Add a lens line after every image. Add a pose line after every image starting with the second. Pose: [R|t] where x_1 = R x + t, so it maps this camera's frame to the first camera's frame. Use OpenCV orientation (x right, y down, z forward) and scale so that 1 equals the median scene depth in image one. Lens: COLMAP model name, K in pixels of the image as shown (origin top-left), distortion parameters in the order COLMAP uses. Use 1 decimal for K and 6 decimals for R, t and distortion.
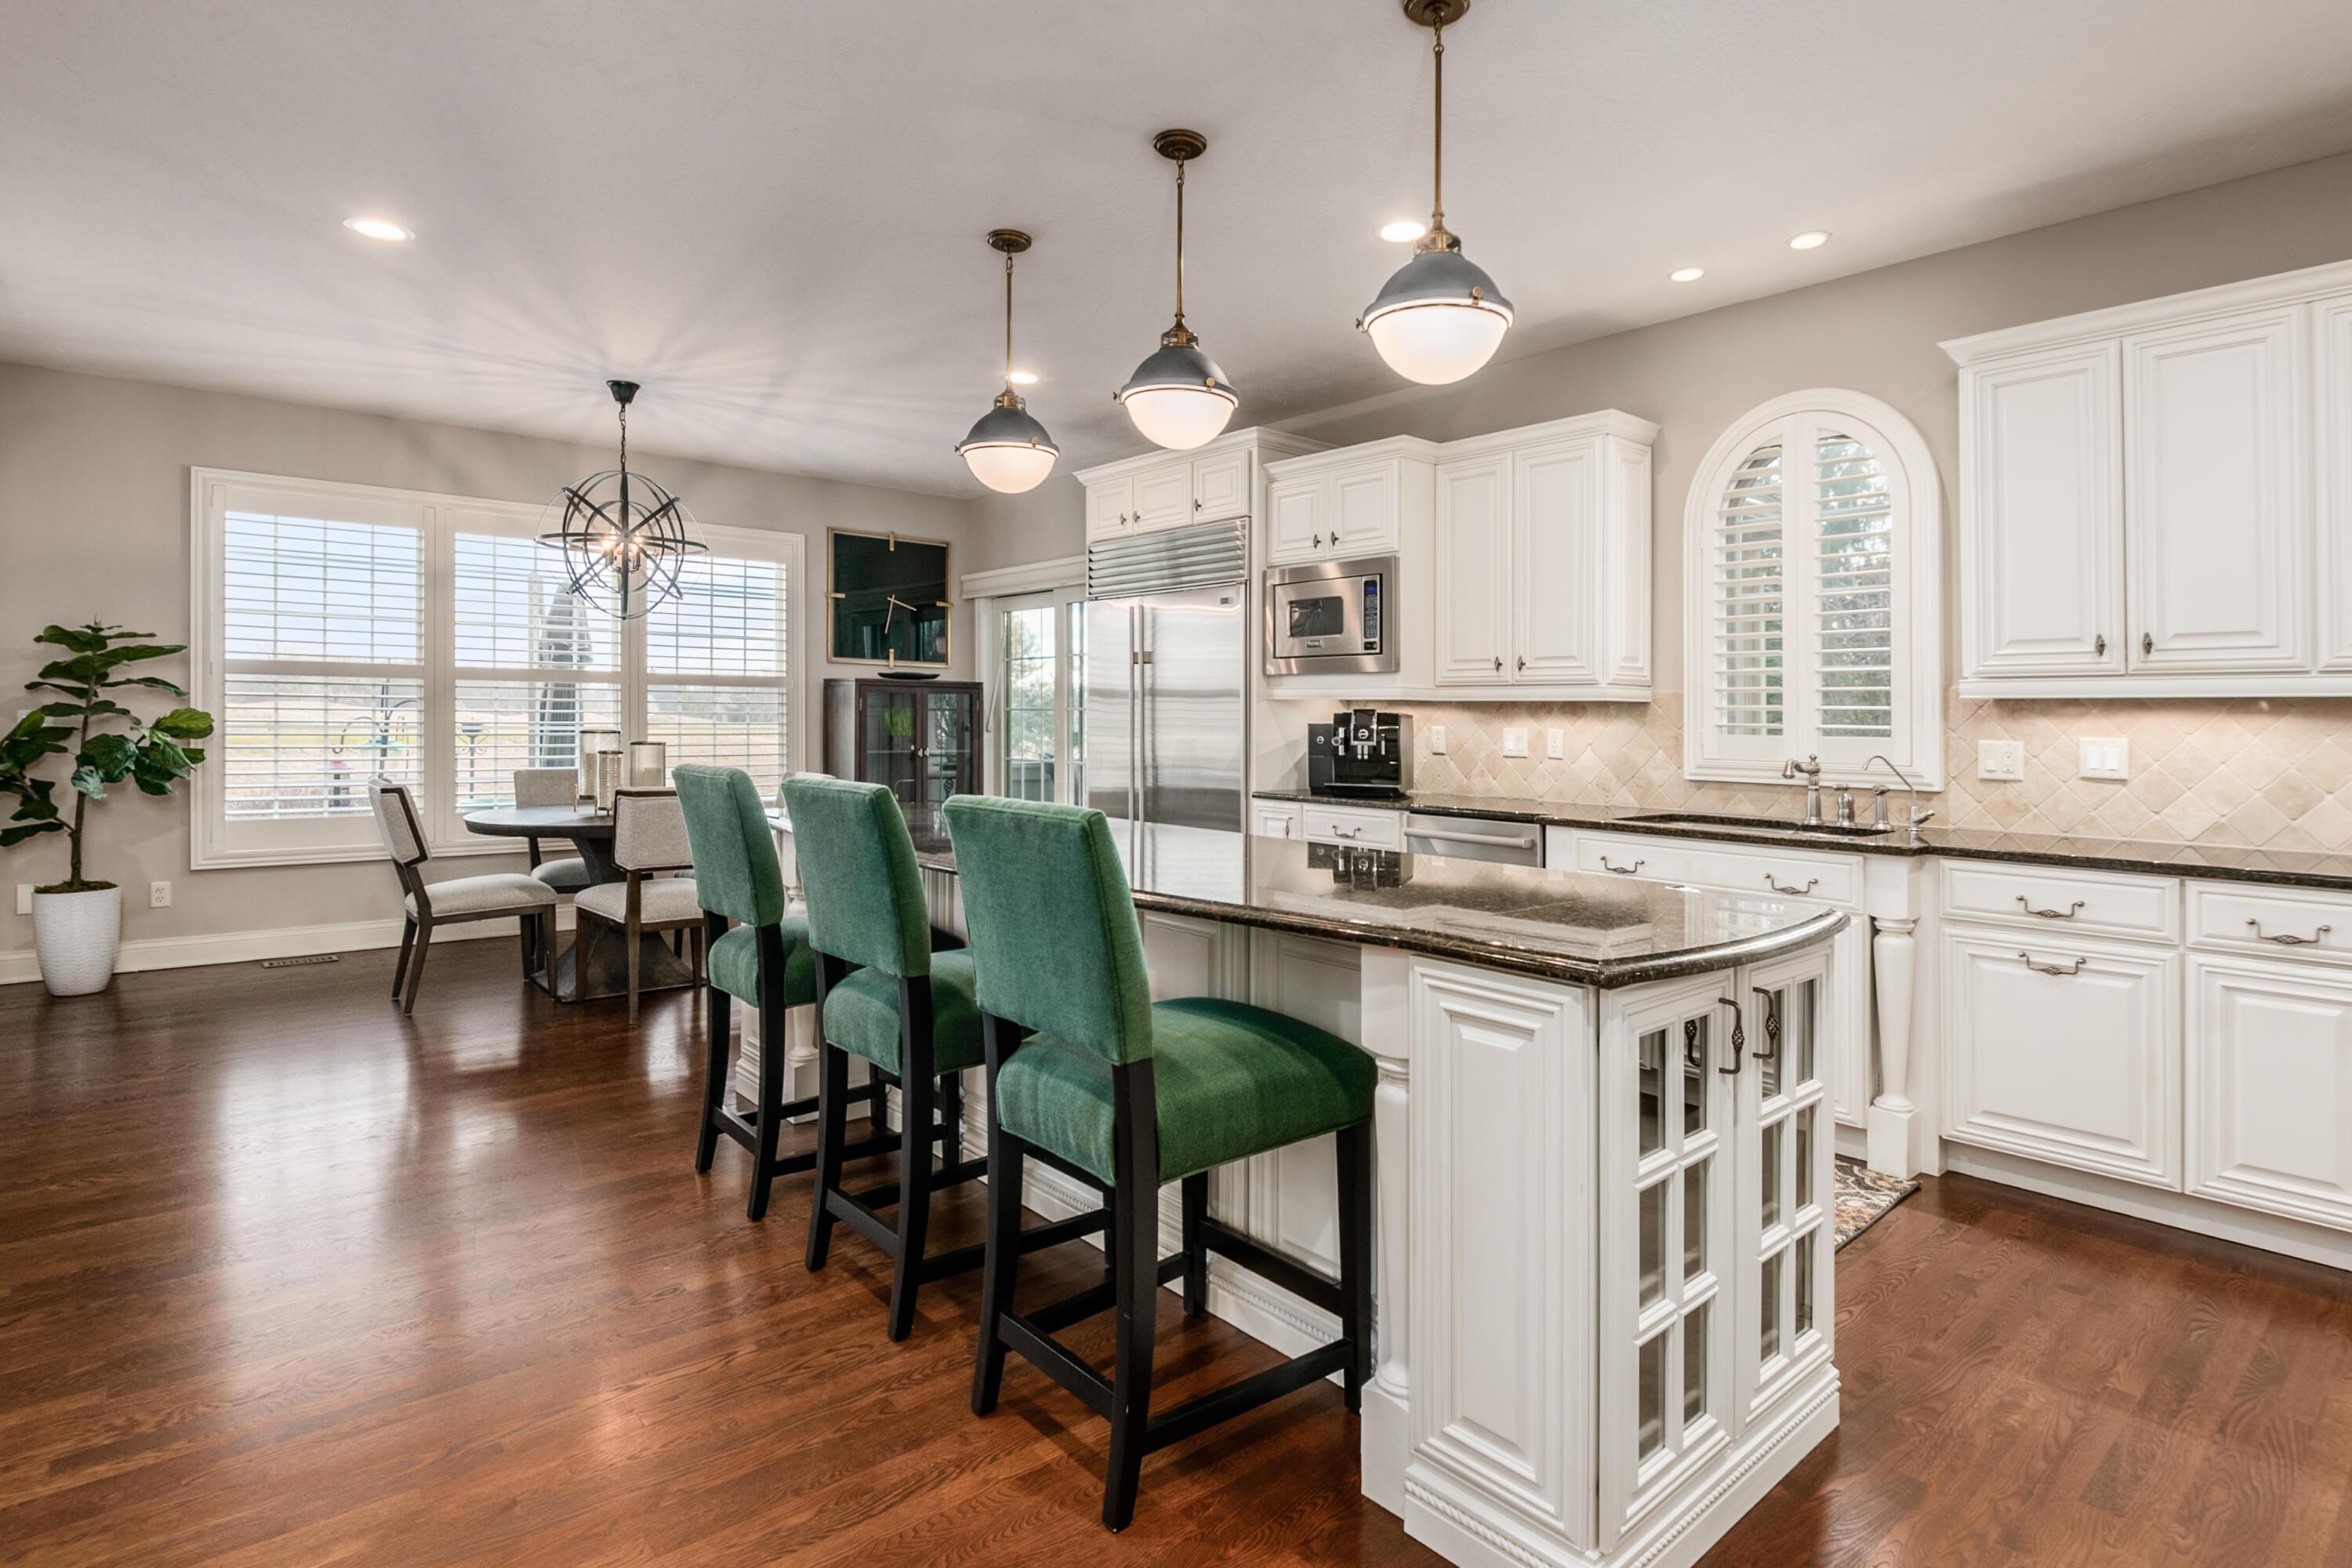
lens RADIAL K [[1162.5, 0, 1220.6], [0, 1162.5, 719.1], [0, 0, 1]] dist [-0.000944, -0.000033]
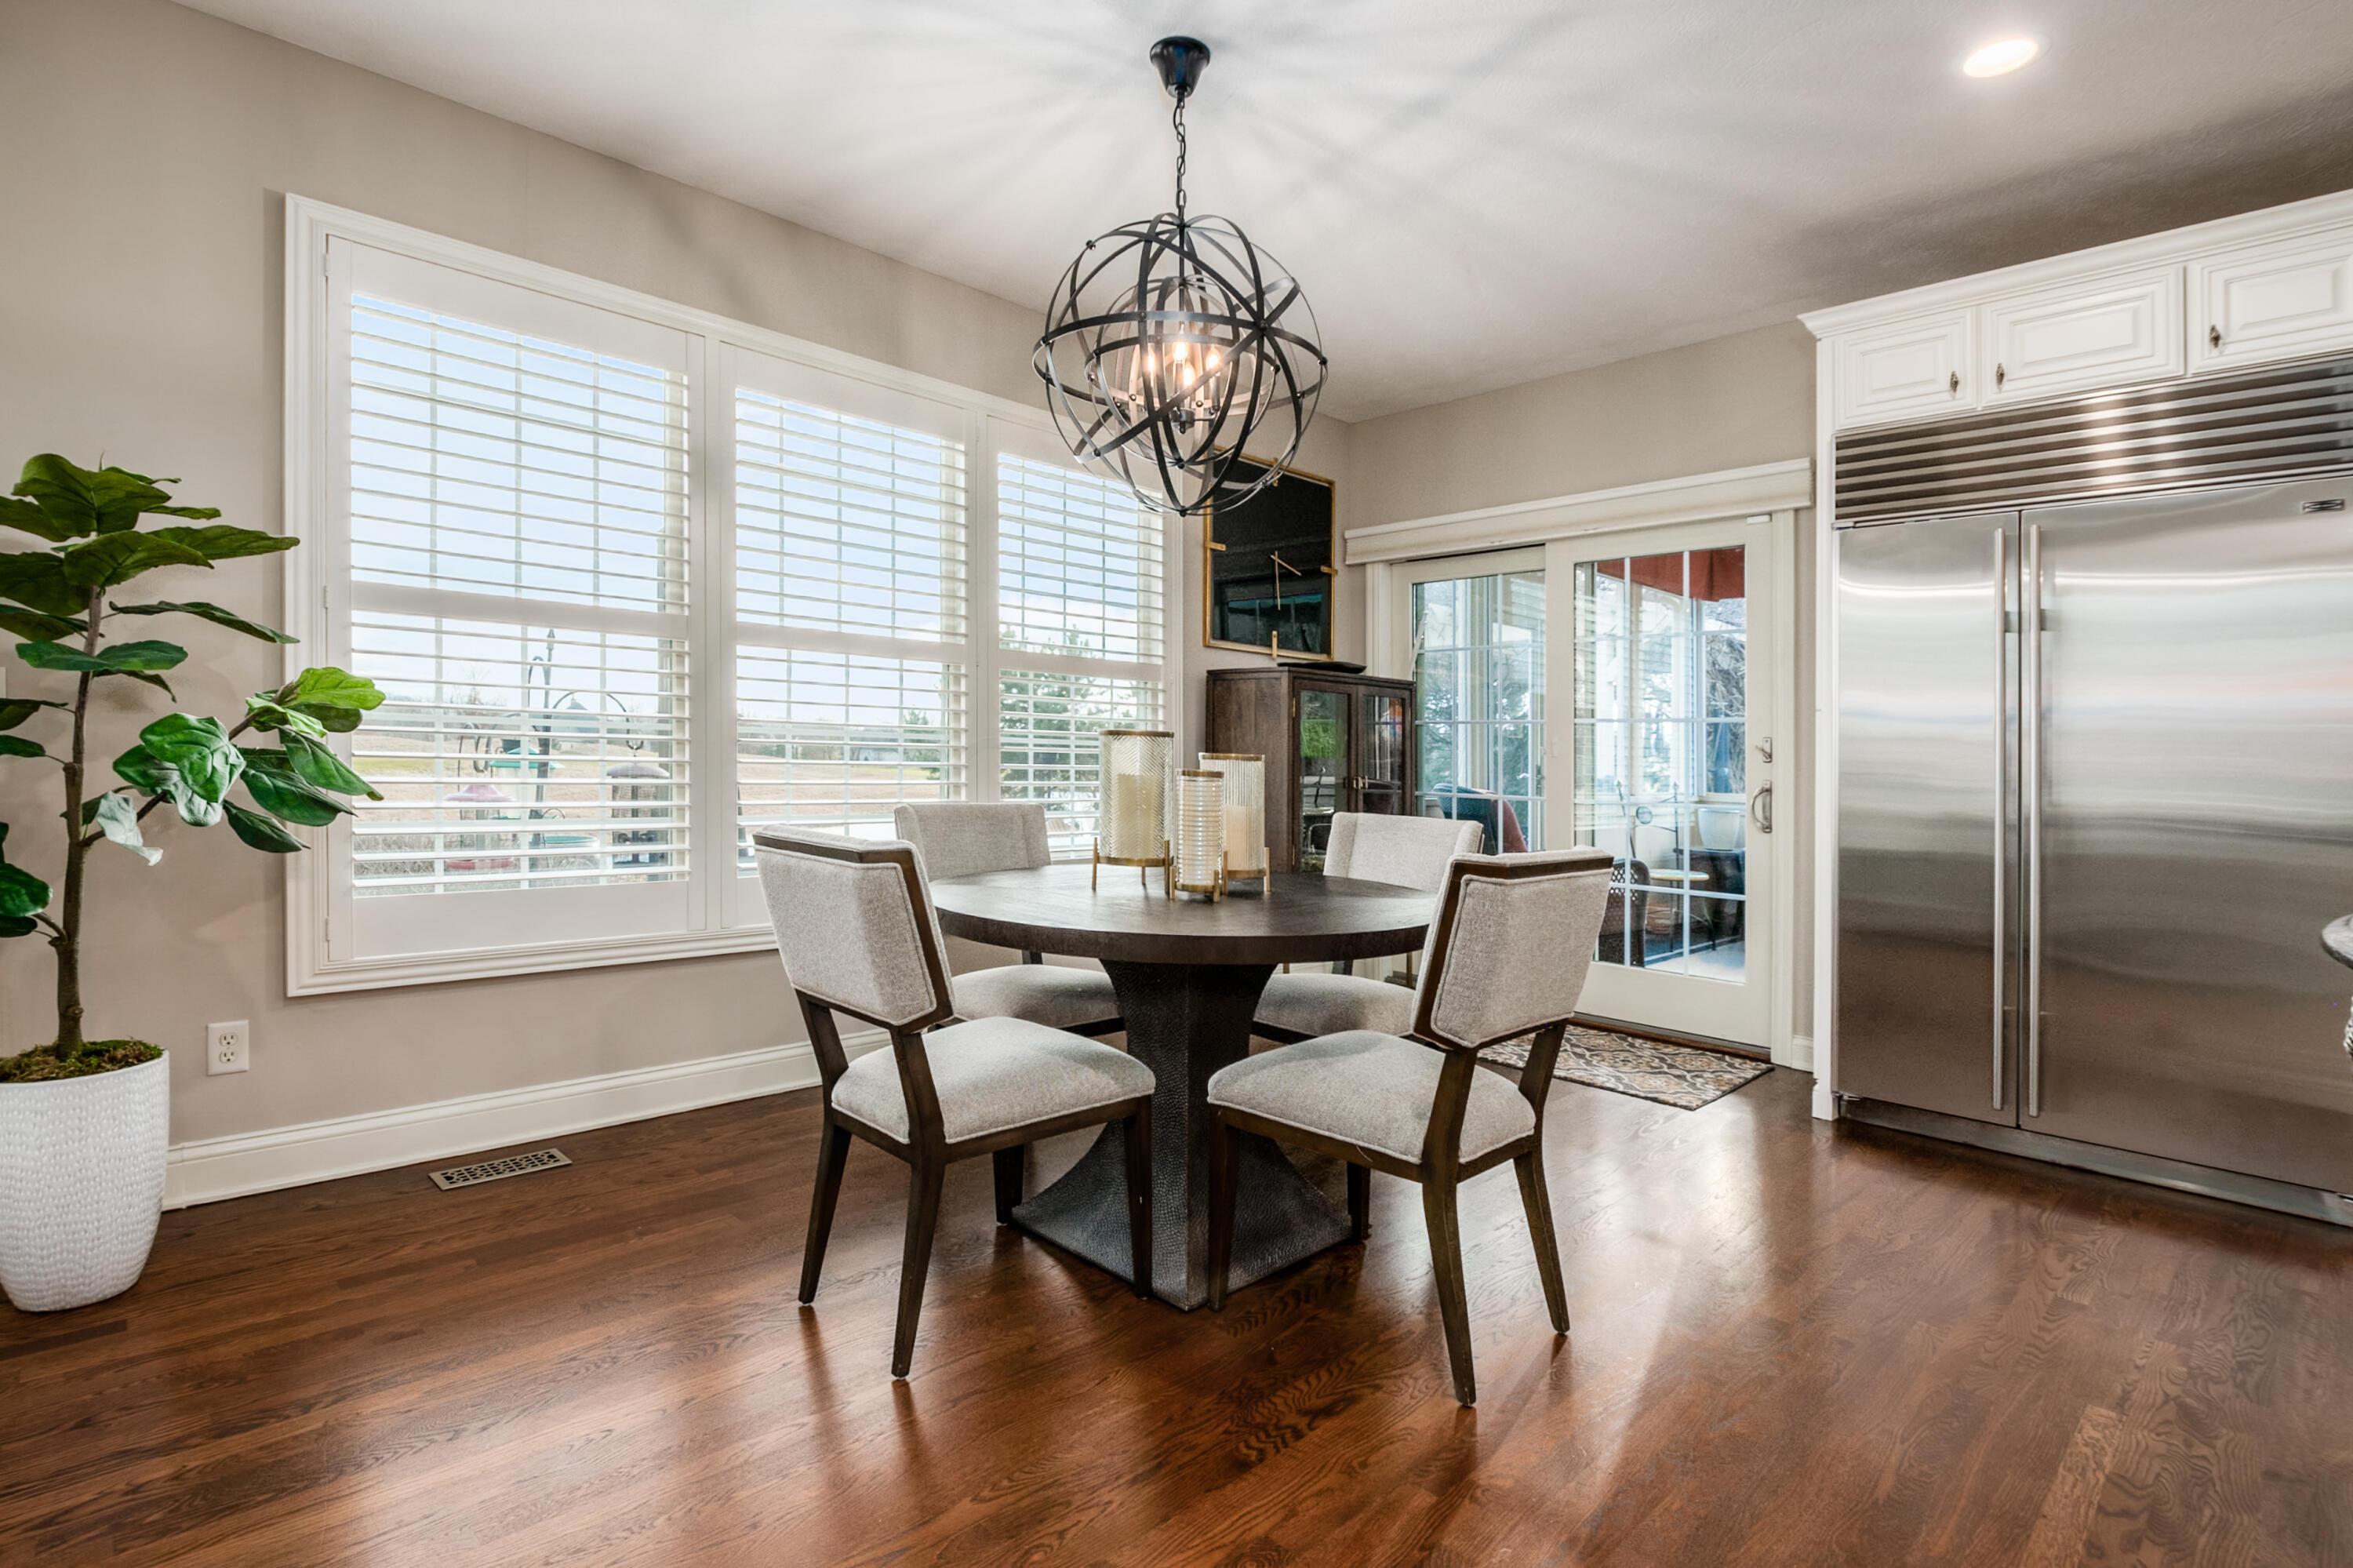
lens RADIAL K [[1095.6, 0, 1154.1], [0, 1095.6, 775.9], [0, 0, 1]] dist [-0.000965, -0.001521]
pose [[0.998566, 0.012232, 0.052123, -0.499038], [-0.012774, 0.999868, 0.010077, 0.023634], [-0.051993, -0.010729, 0.998590, 0.473085]]
